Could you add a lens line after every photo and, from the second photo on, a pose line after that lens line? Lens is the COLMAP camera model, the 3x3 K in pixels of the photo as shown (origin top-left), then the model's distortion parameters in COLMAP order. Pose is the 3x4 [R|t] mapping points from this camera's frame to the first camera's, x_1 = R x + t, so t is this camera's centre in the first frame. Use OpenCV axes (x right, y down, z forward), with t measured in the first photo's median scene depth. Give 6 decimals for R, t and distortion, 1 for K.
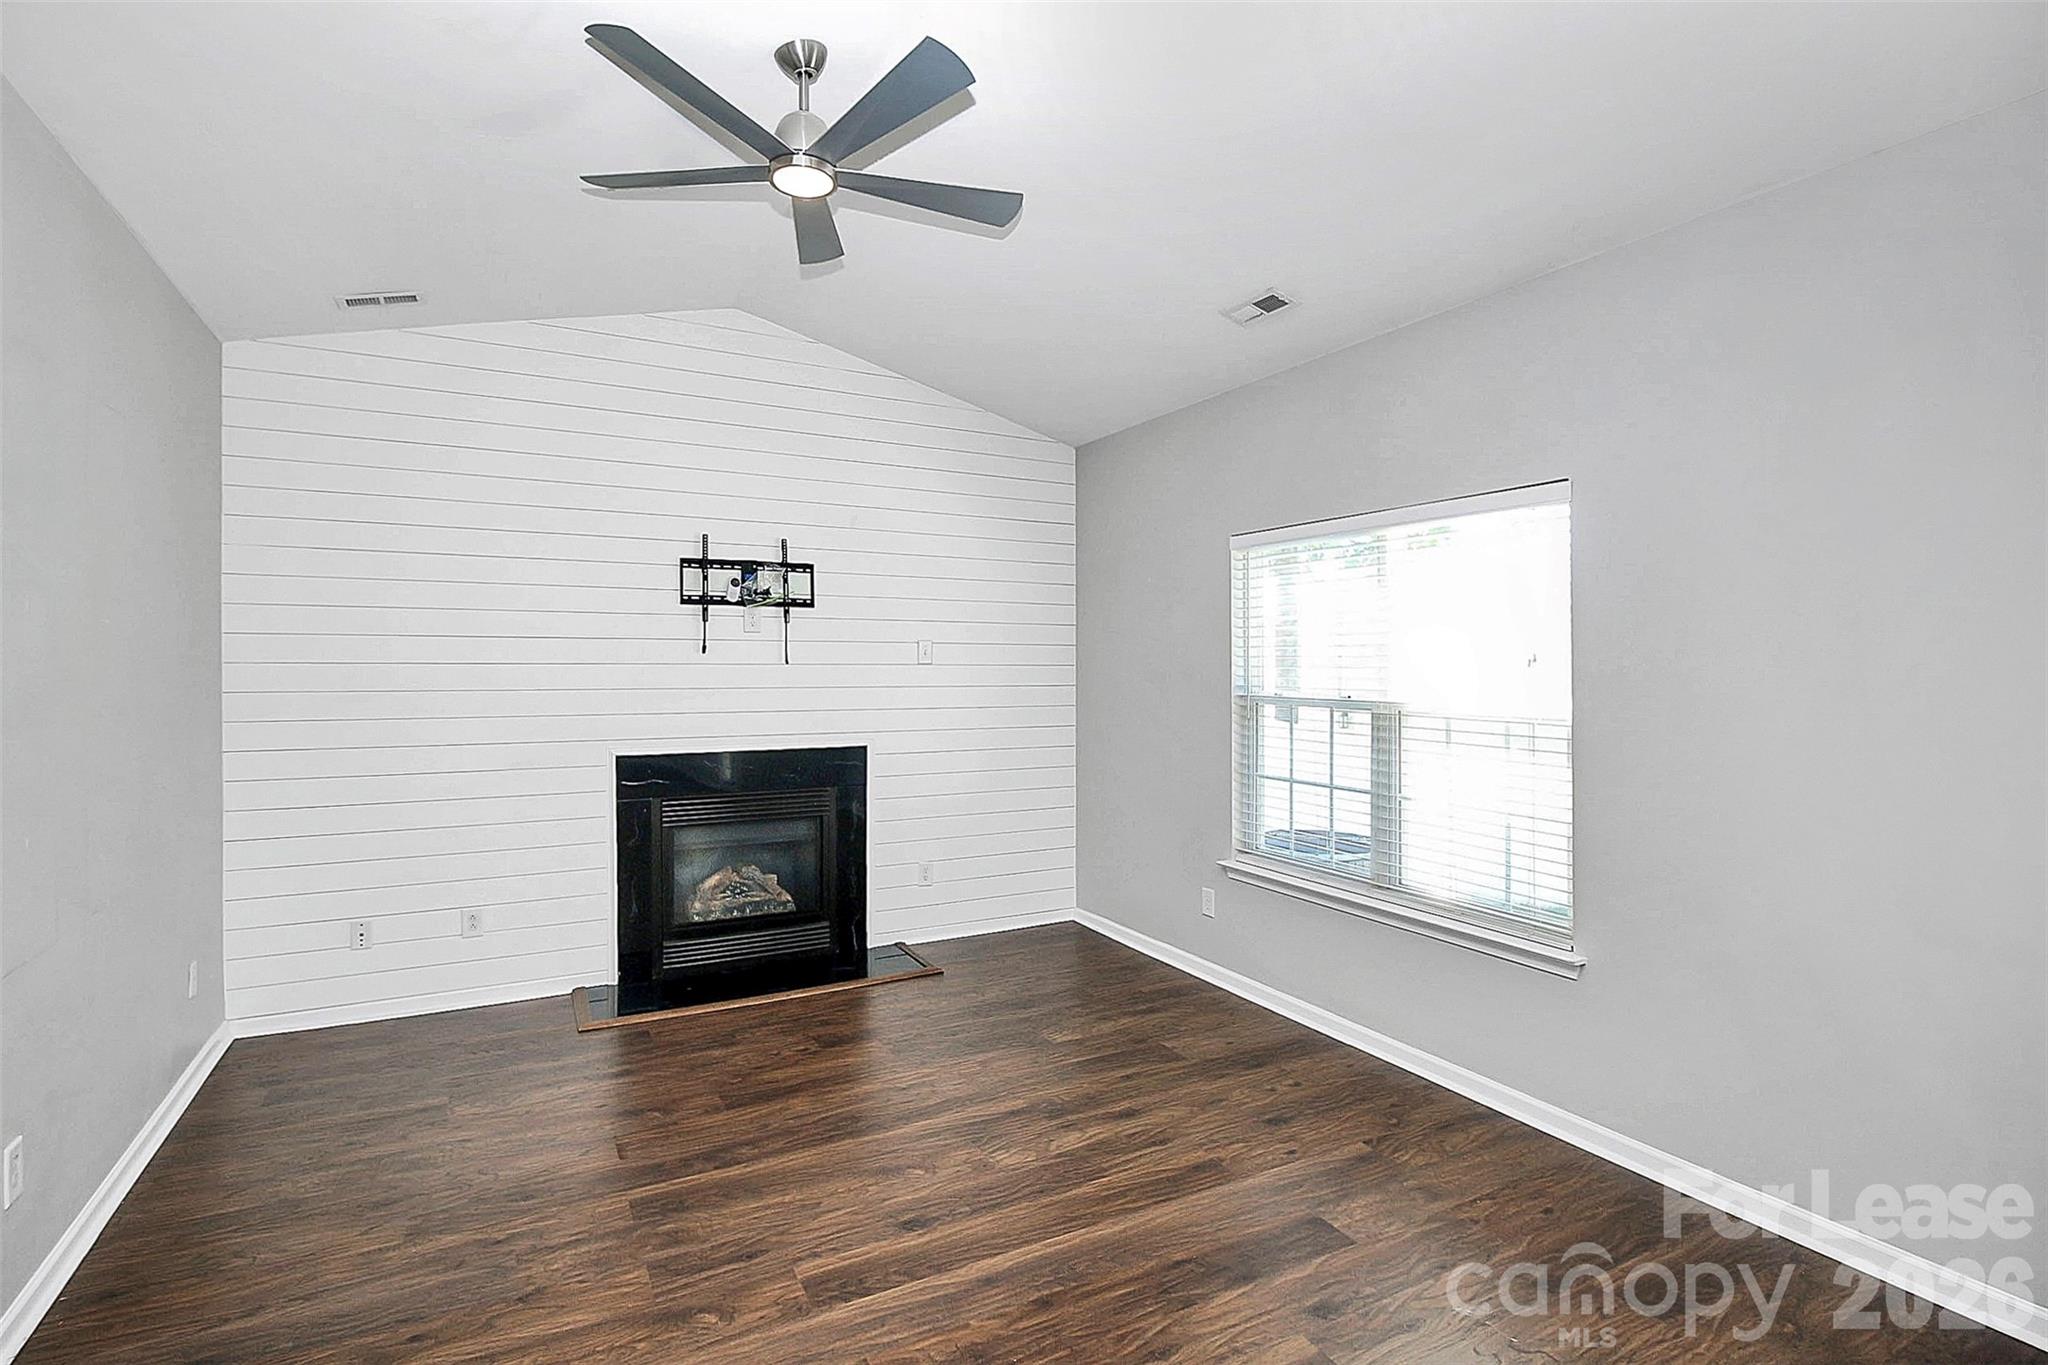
lens RADIAL K [[958.0, 0, 1005.1], [0, 958.0, 670.3], [0, 0, 1]] dist [-0.007648, -0.006998]
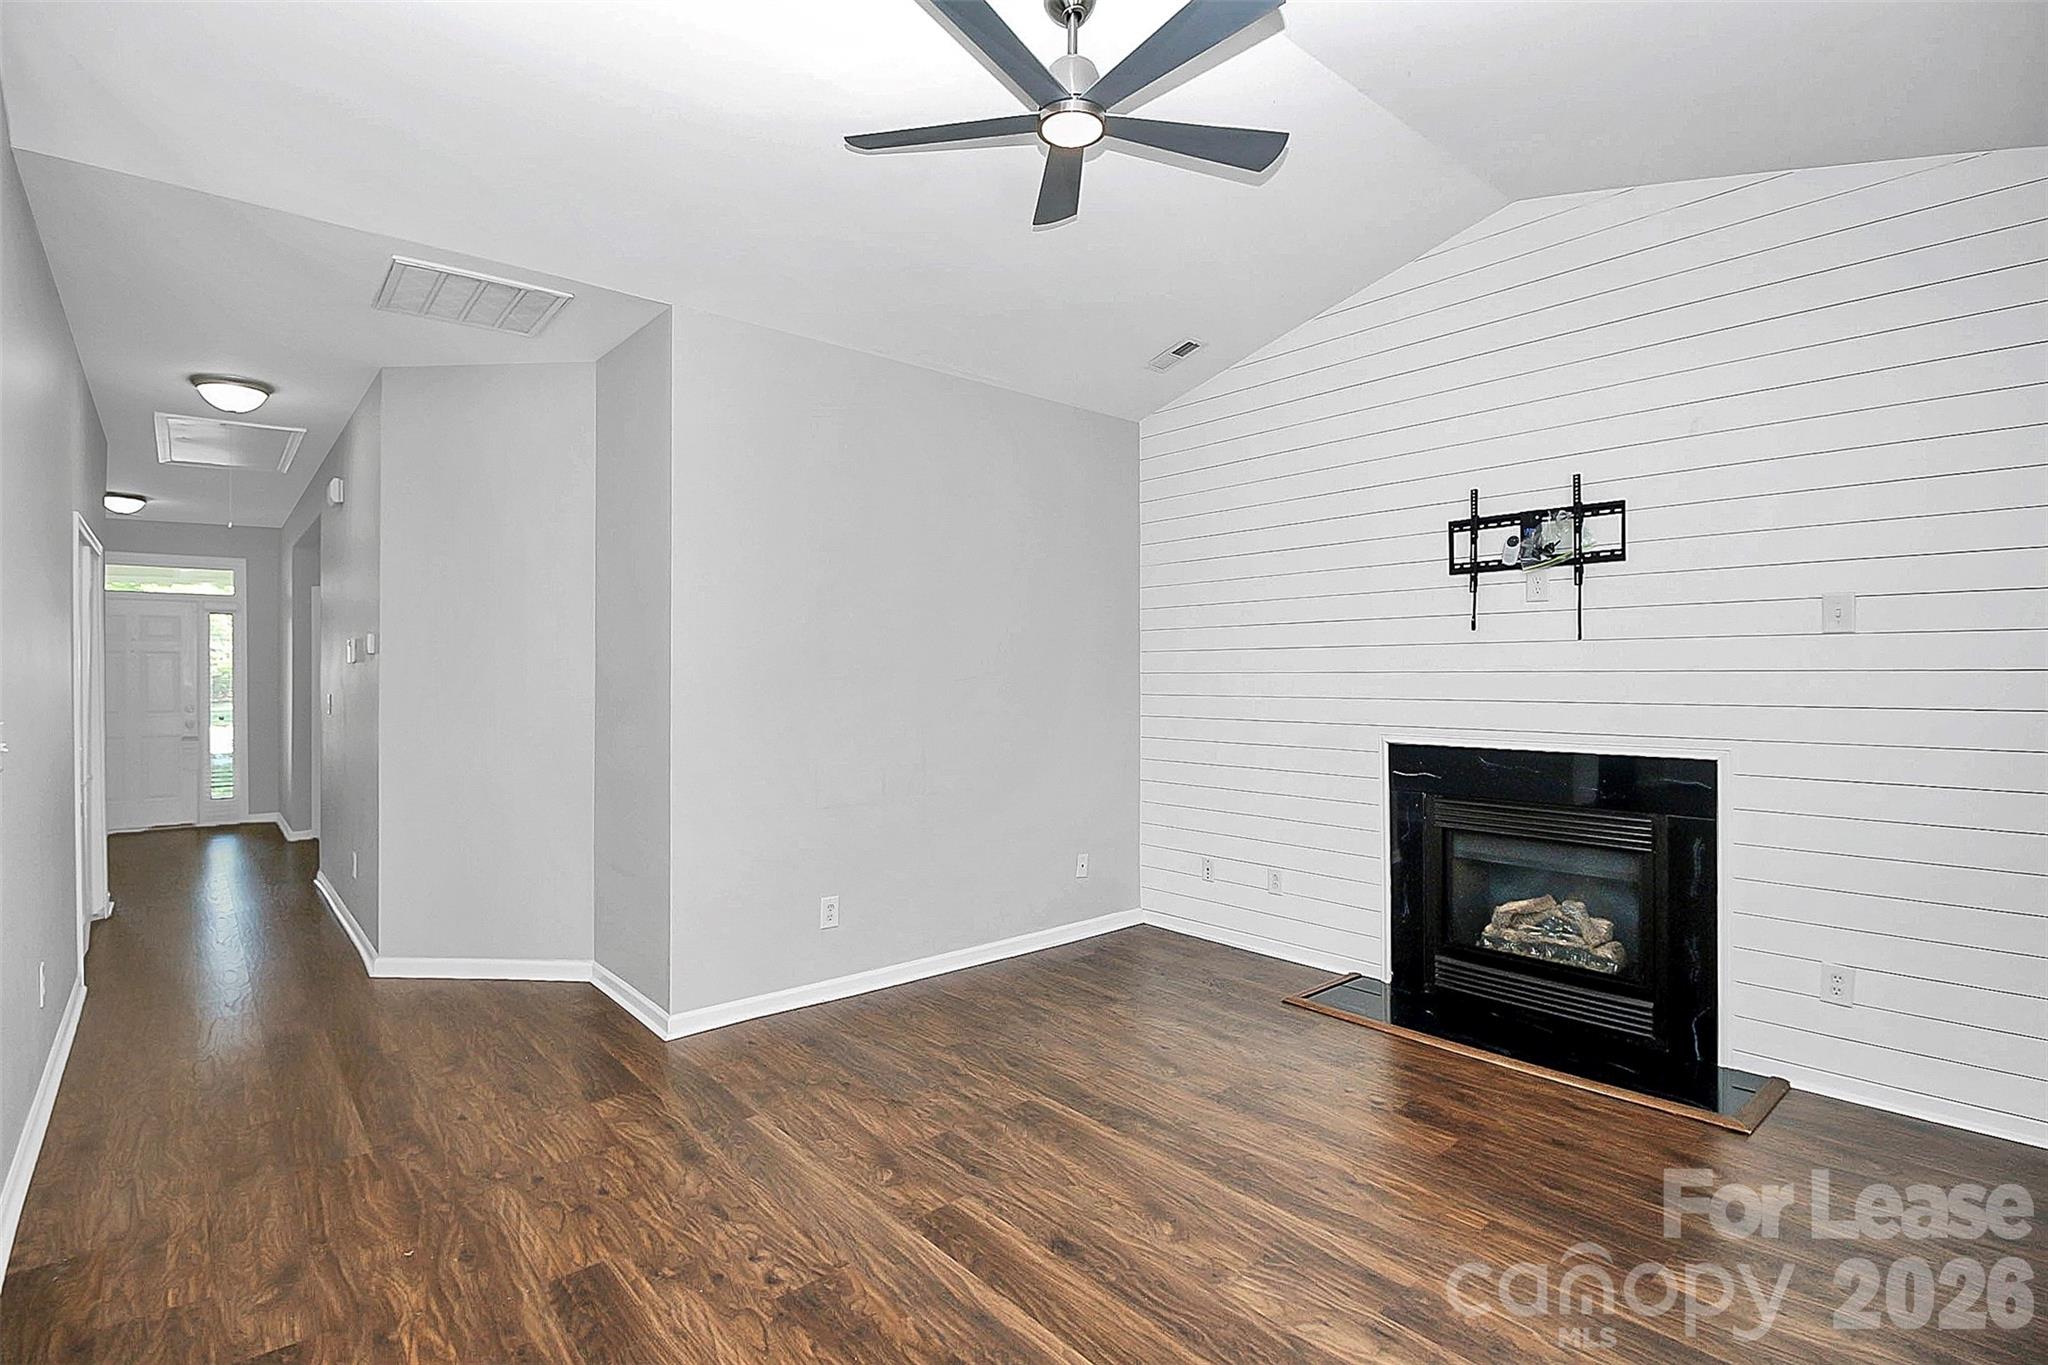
lens RADIAL K [[958.0, 0, 1024.4], [0, 958.0, 692.2], [0, 0, 1]] dist [-0.007648, -0.006998]
pose [[0.237012, 0.015314, -0.971386, 0.474141], [-0.004344, 0.999882, 0.014703, 0.030252], [0.971497, 0.000735, 0.237050, 0.472923]]
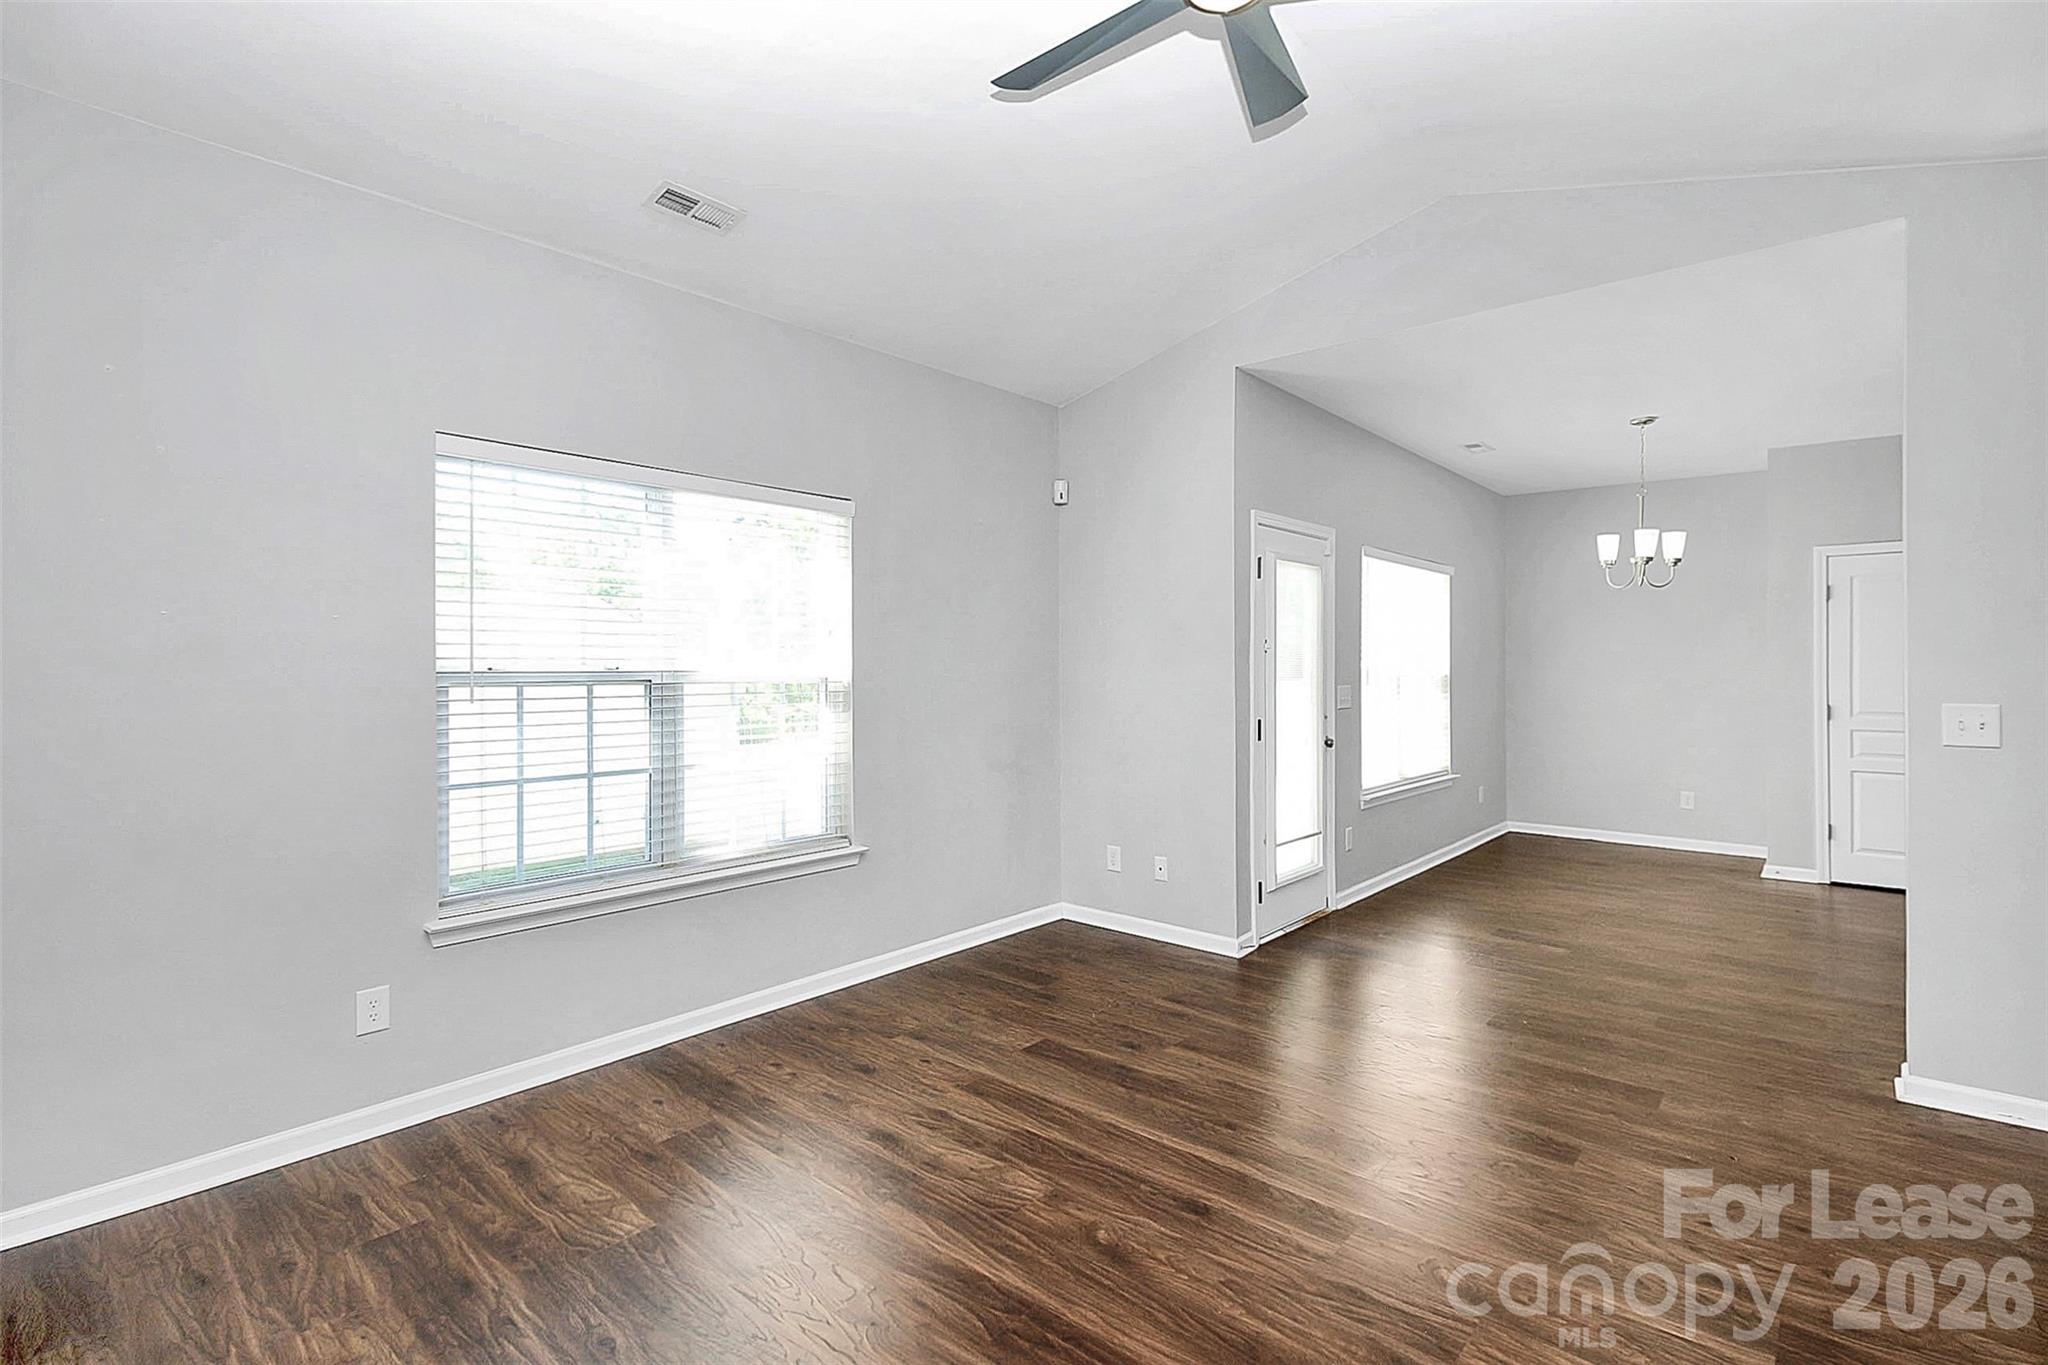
lens RADIAL K [[958.0, 0, 1008.2], [0, 958.0, 672.0], [0, 0, 1]] dist [-0.007648, -0.006998]
pose [[-0.354027, -0.004516, 0.935224, -0.570230], [0.007735, 0.999940, 0.007757, 0.027017], [-0.935203, 0.009980, -0.353971, 0.943349]]
